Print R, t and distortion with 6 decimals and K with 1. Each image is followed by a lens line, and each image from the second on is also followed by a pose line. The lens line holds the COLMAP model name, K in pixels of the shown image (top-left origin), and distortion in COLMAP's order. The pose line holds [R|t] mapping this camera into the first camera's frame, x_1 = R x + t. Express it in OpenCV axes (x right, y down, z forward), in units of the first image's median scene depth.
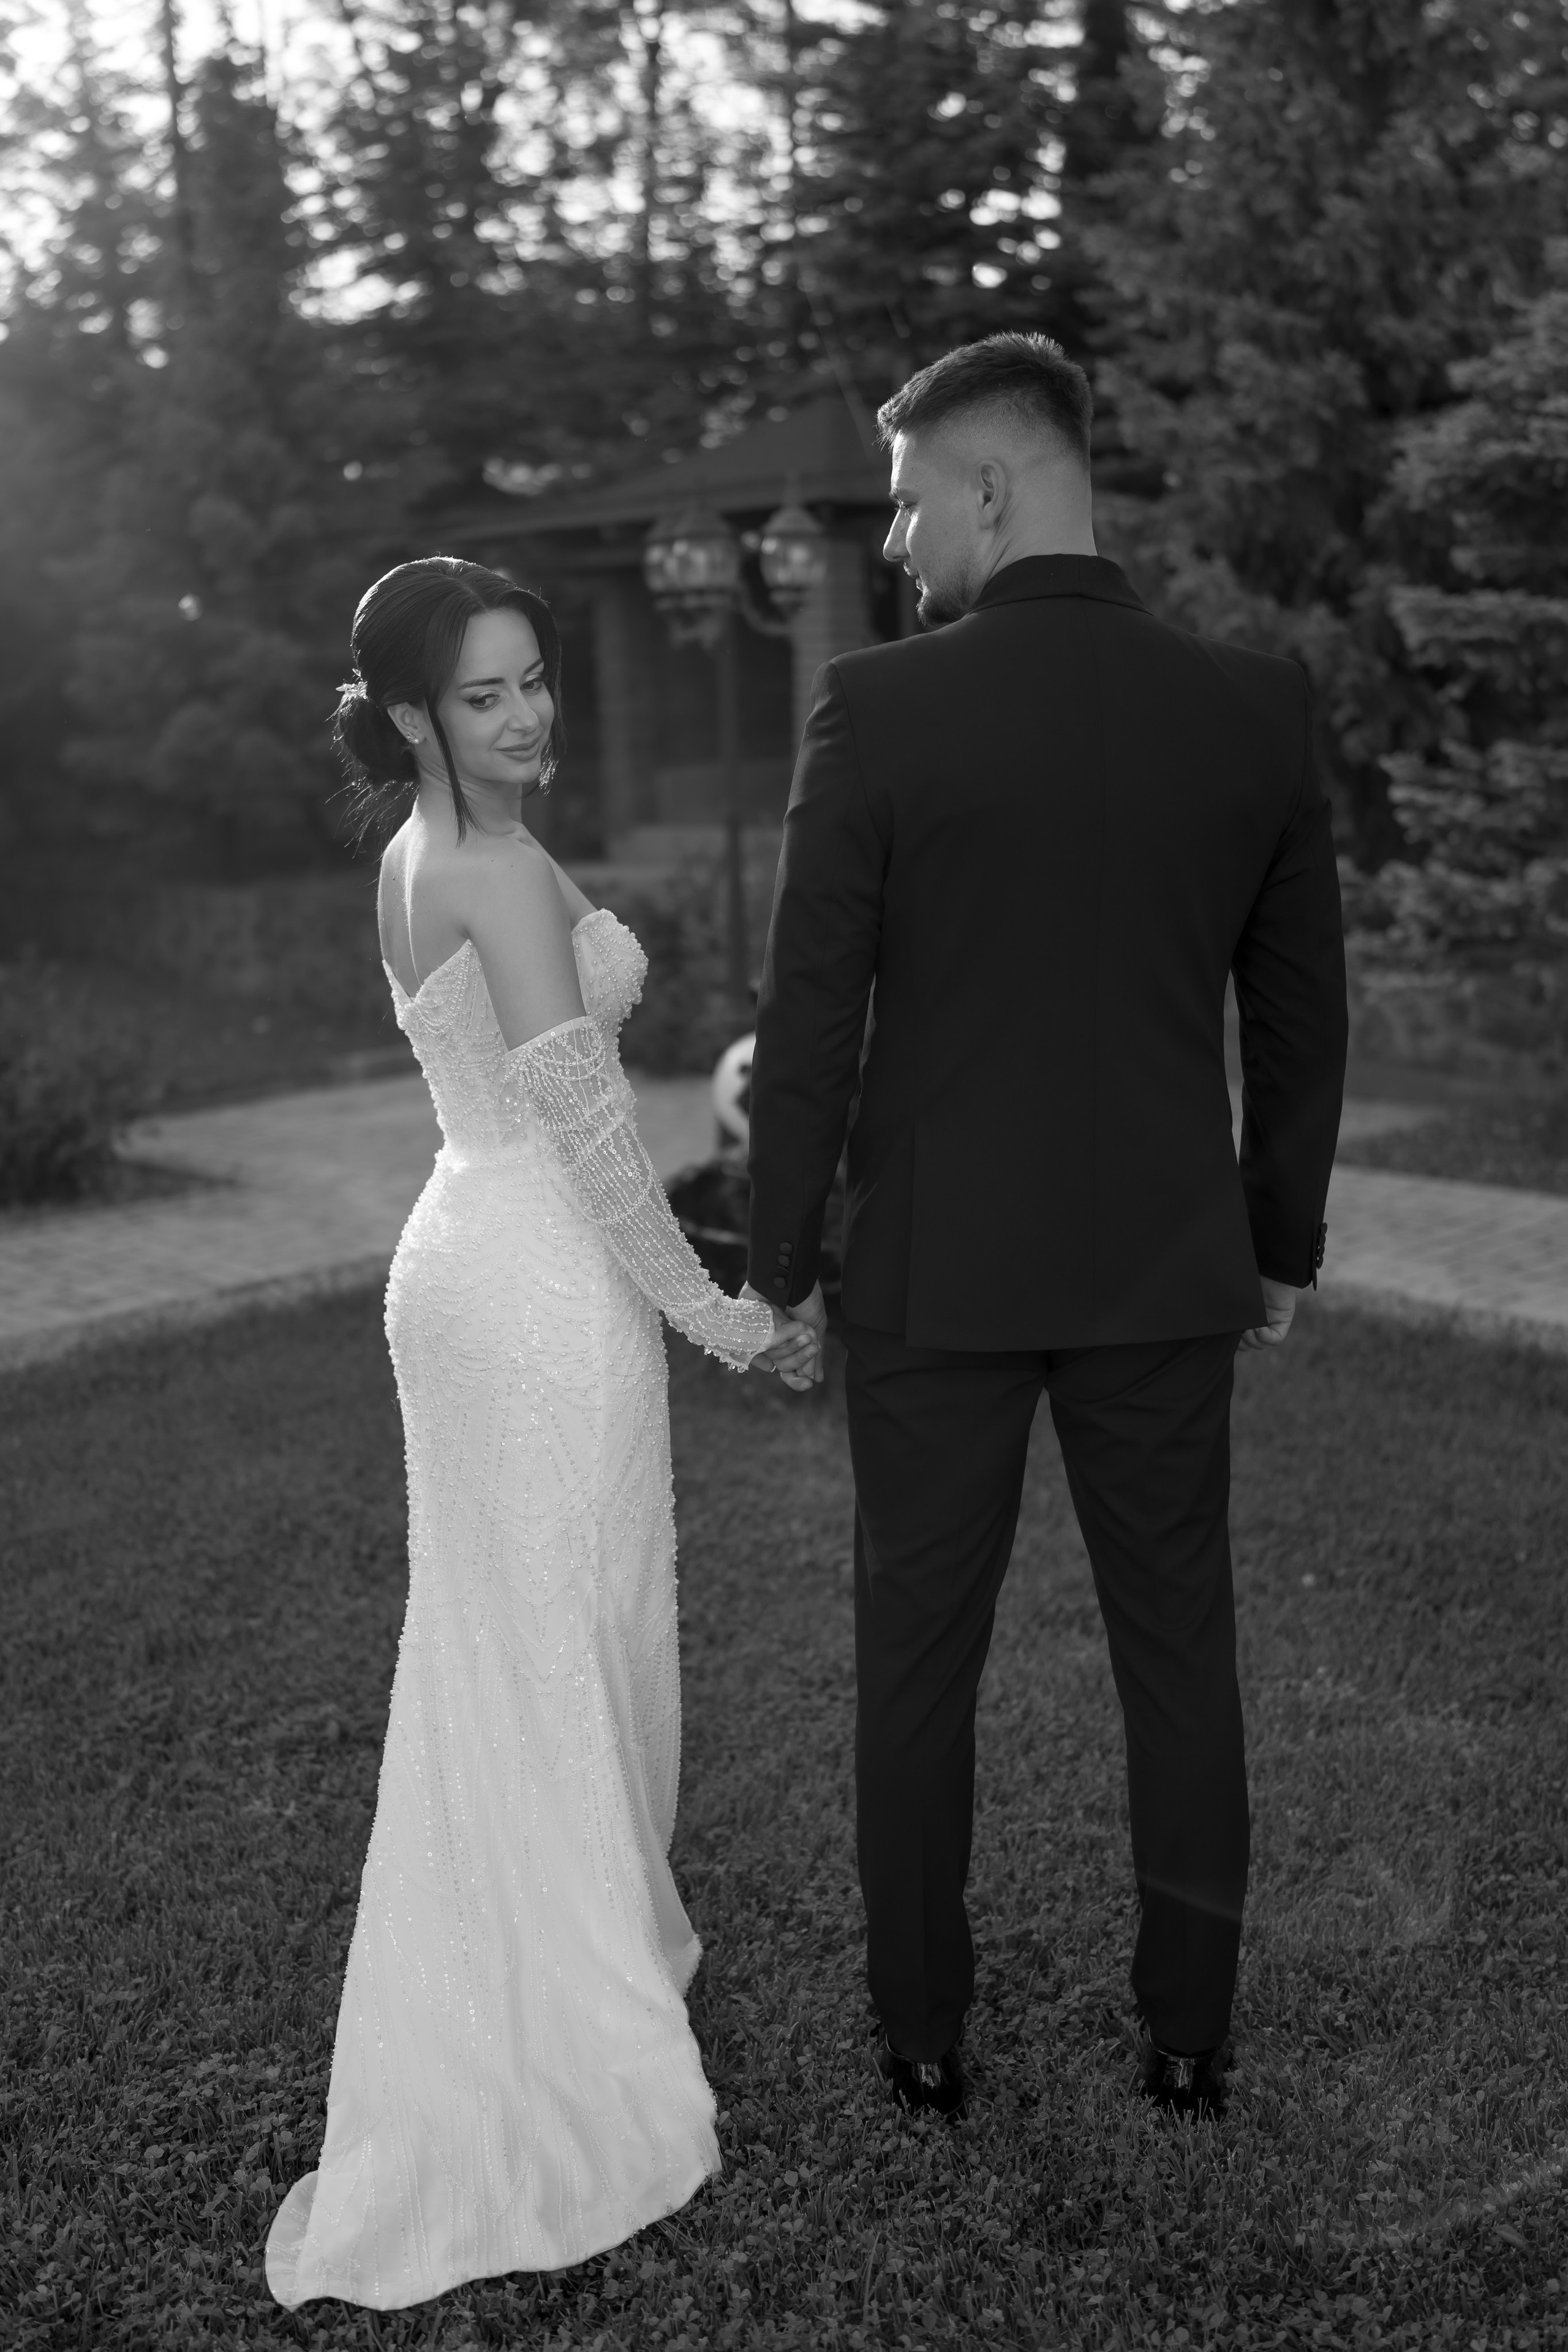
lens RADIAL K [[2523.8, 0, 748.2], [0, 2523.8, 1216.8], [0, 0, 1]] dist [-0.084103, 0.210818]
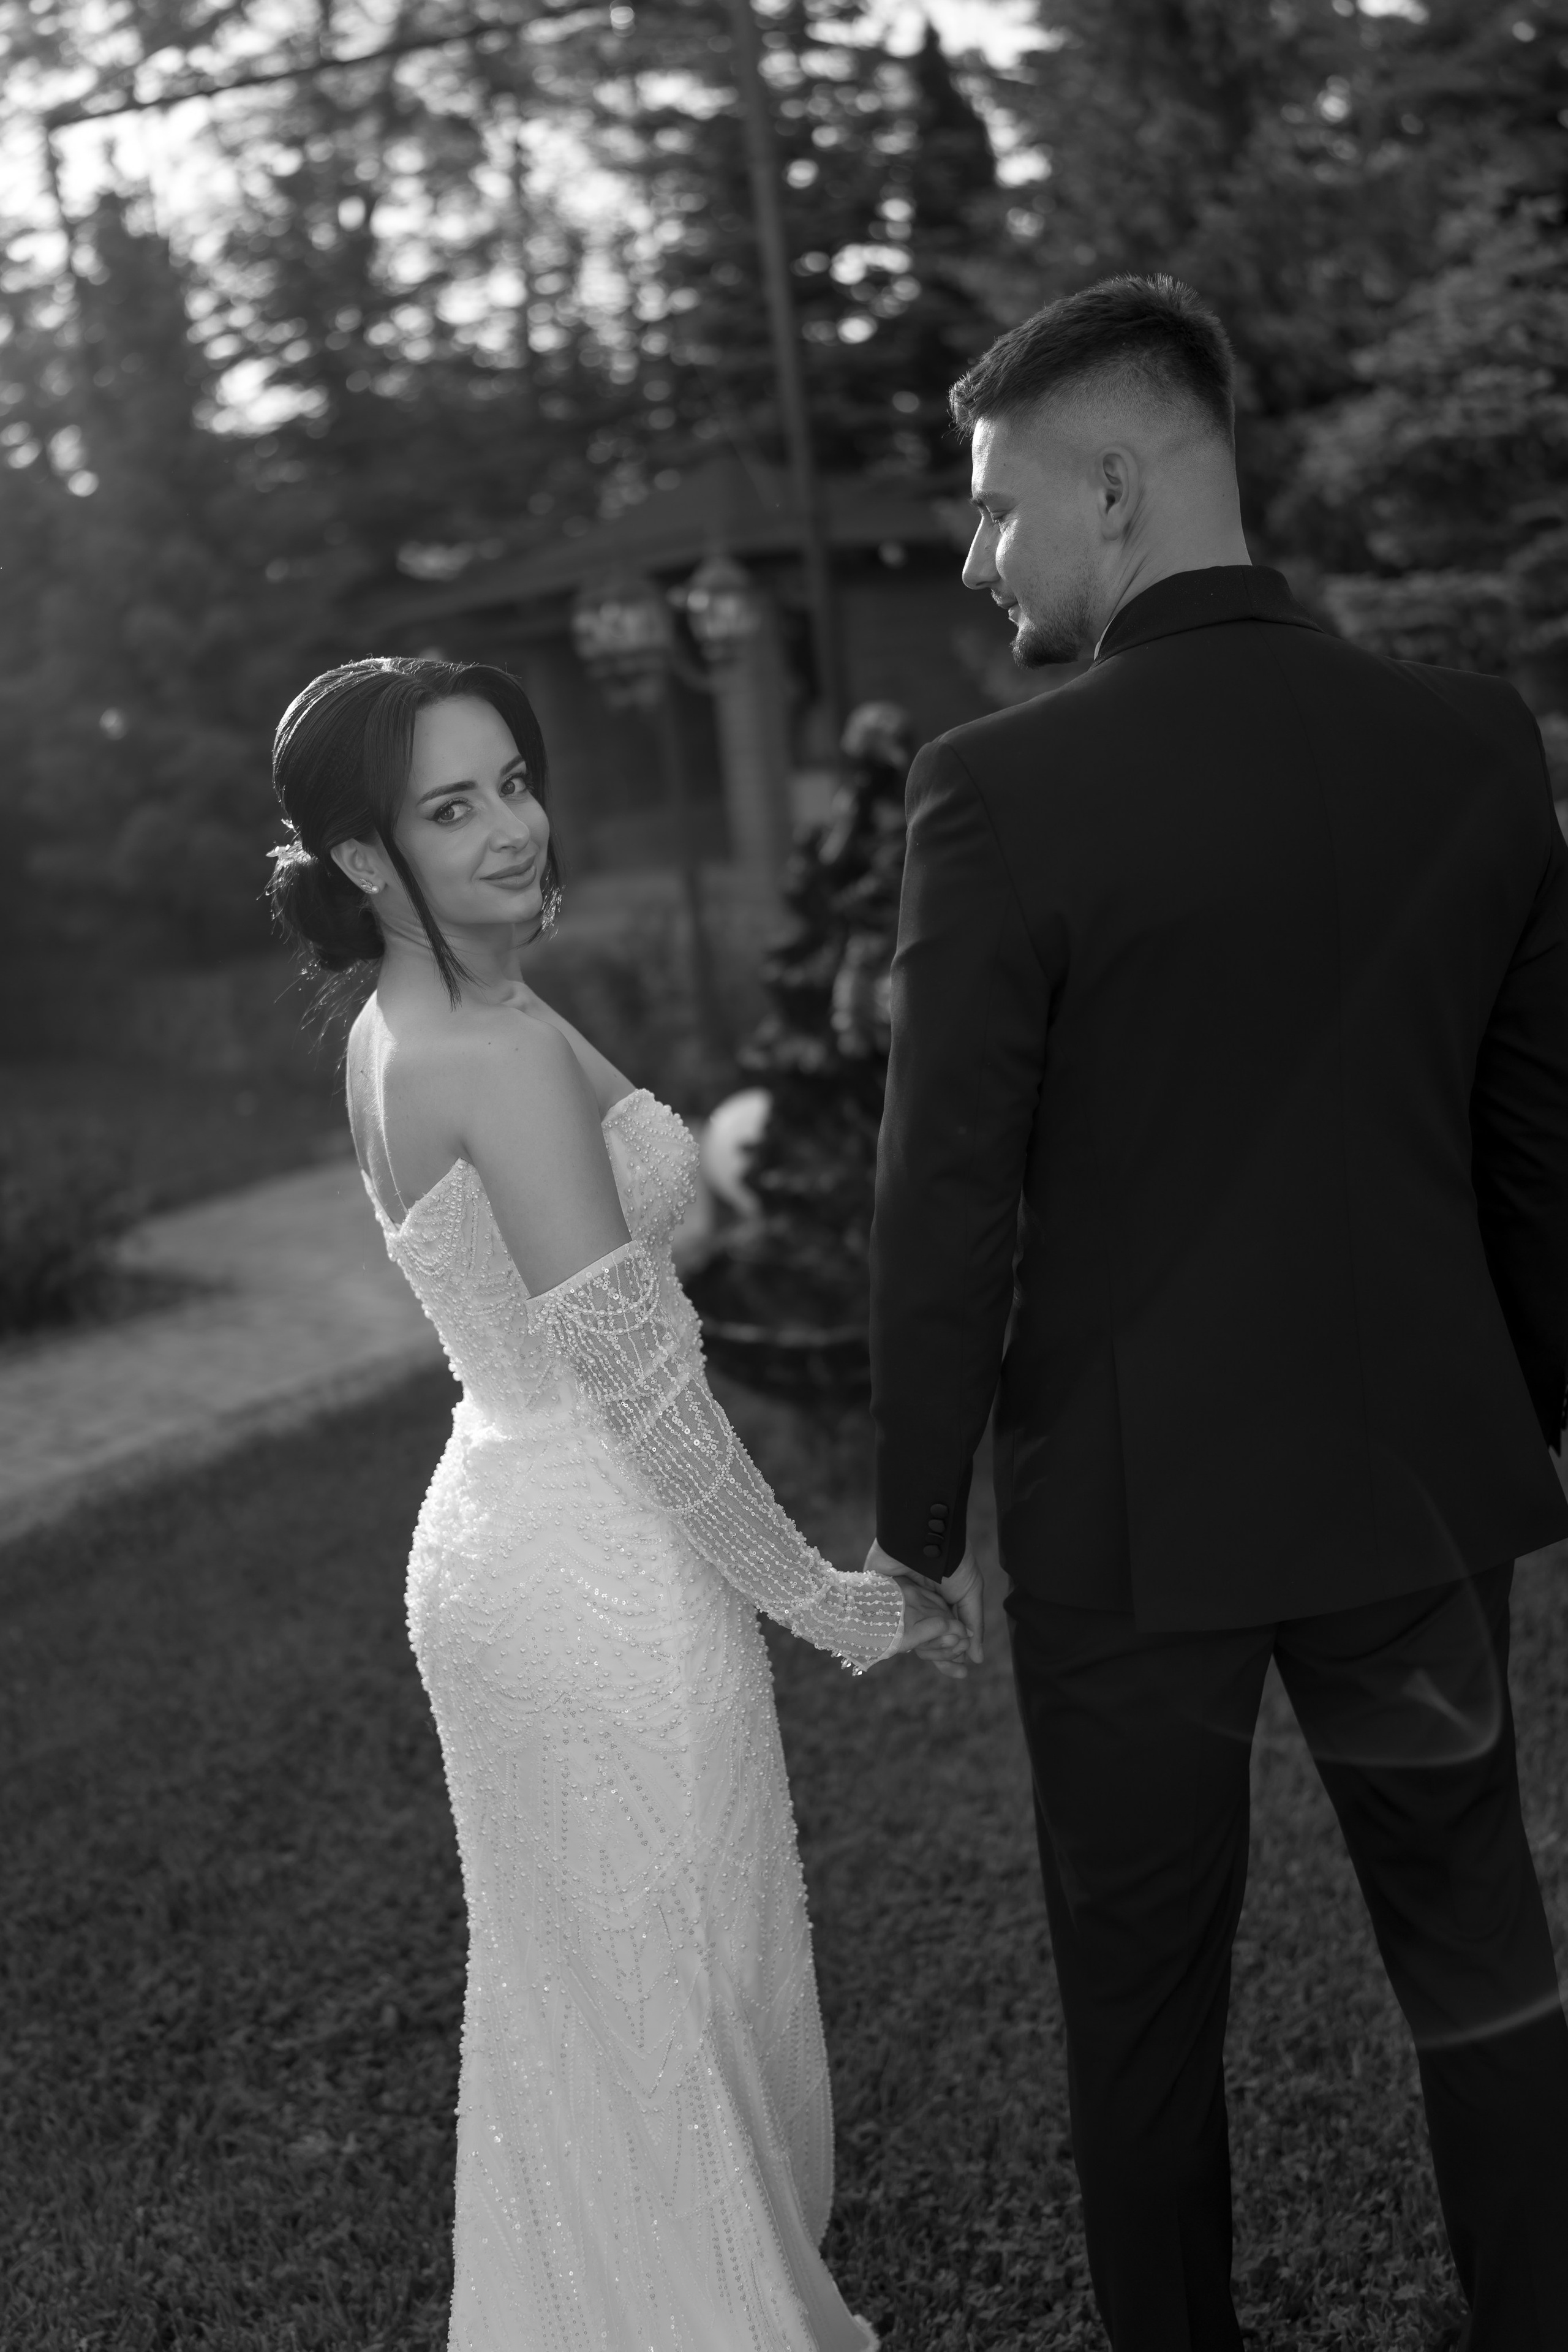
lens RADIAL K [[2235.3, 0, 780.1], [0, 2235.3, 1189.7], [0, 0, 1]] dist [-0.065056, 0.155382]
pose [[0.993705, -0.106625, 0.034364, -0.014679], [0.106680, 0.994293, 0.000226, -0.032608], [-0.034193, 0.003441, 0.999409, 0.120601]]
